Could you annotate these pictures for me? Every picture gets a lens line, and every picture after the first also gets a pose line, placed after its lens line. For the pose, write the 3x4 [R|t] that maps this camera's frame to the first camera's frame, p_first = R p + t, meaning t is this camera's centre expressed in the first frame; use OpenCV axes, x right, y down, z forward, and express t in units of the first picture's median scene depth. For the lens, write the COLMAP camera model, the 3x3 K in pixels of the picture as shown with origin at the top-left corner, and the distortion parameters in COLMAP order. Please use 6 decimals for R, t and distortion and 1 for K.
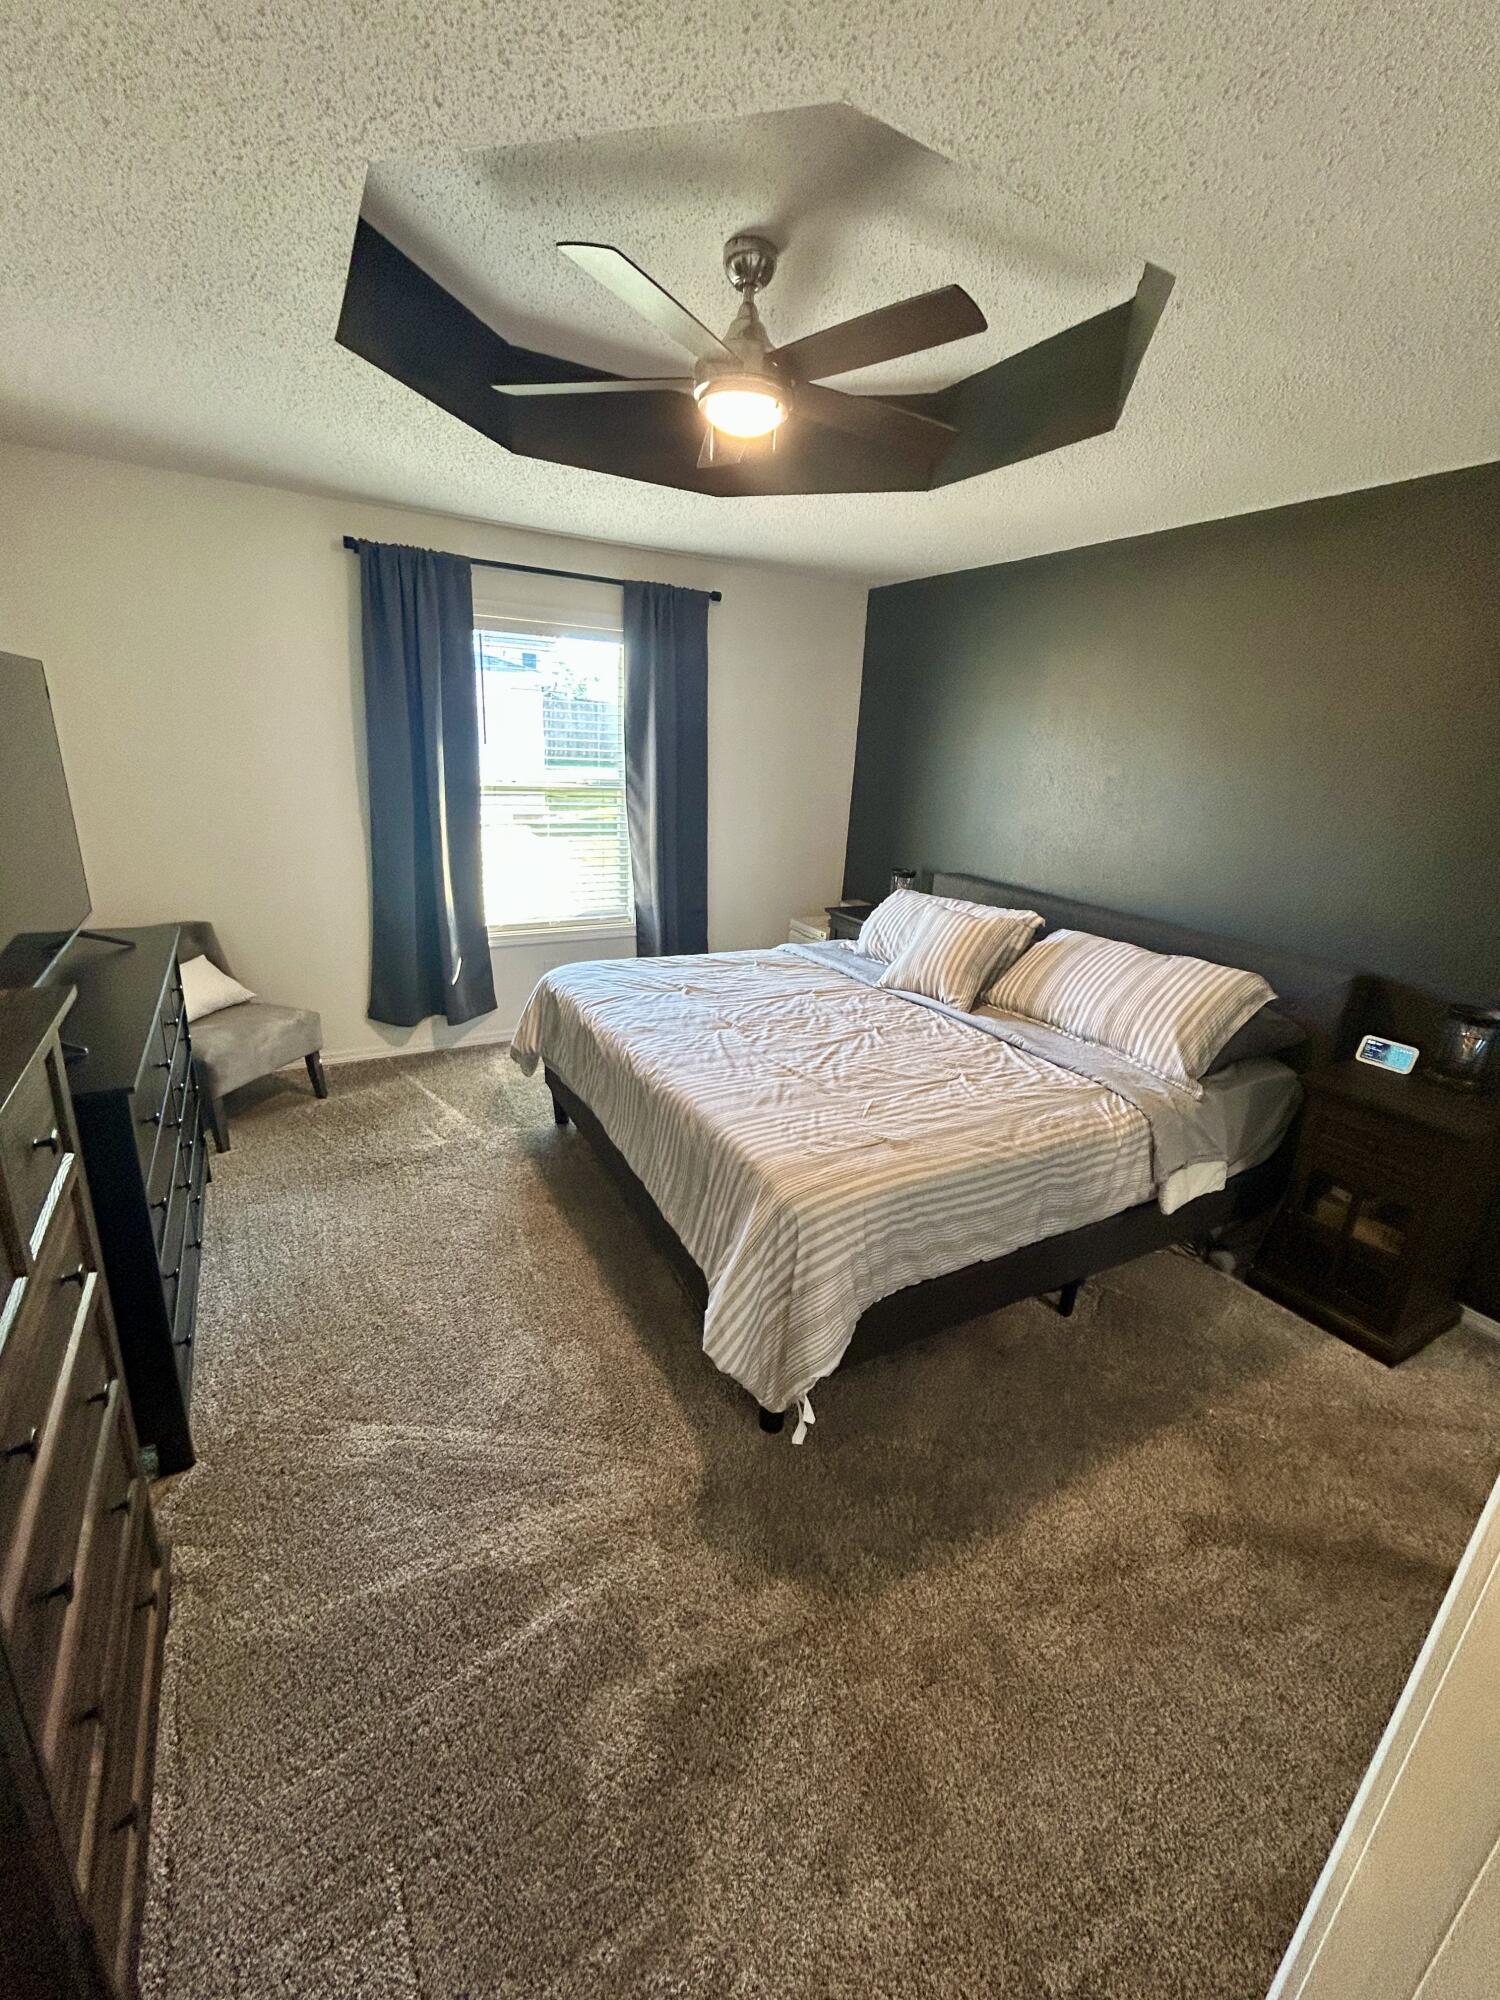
lens RADIAL K [[816.7, 0, 751.4], [0, 816.7, 1002.8], [0, 0, 1]] dist [0.001504, 0.000306]
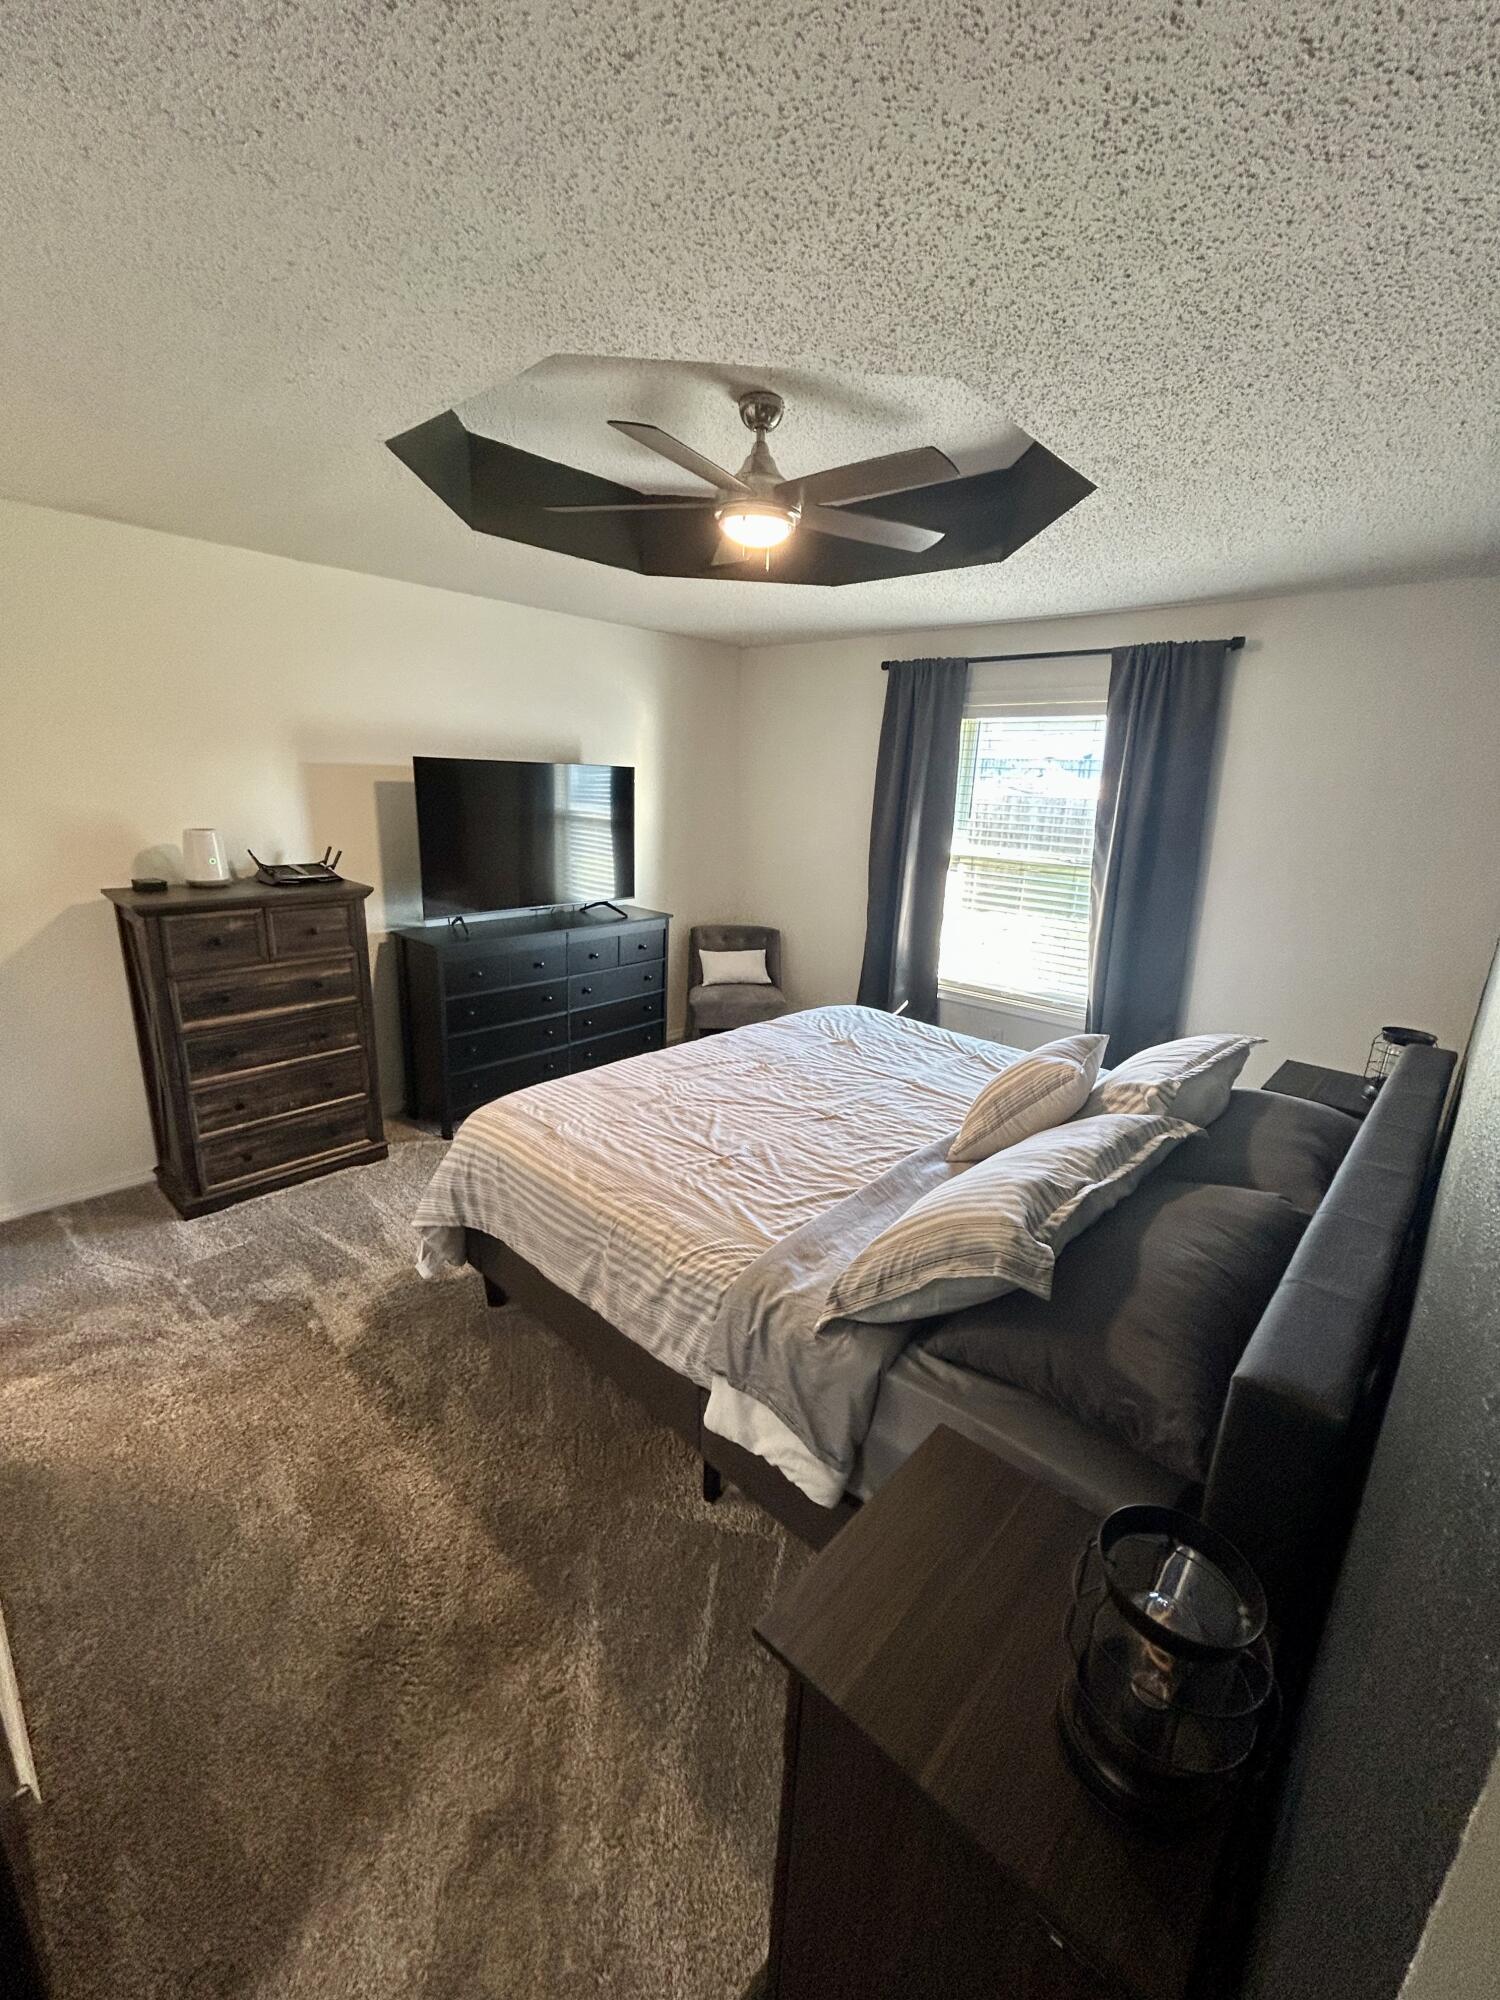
lens RADIAL K [[816.7, 0, 751.4], [0, 816.7, 1002.8], [0, 0, 1]] dist [0.001504, 0.000306]
pose [[0.318068, 0.219897, -0.922214, 0.911588], [-0.315754, 0.941766, 0.115656, -0.160099], [0.893942, 0.254406, 0.368979, 0.543476]]
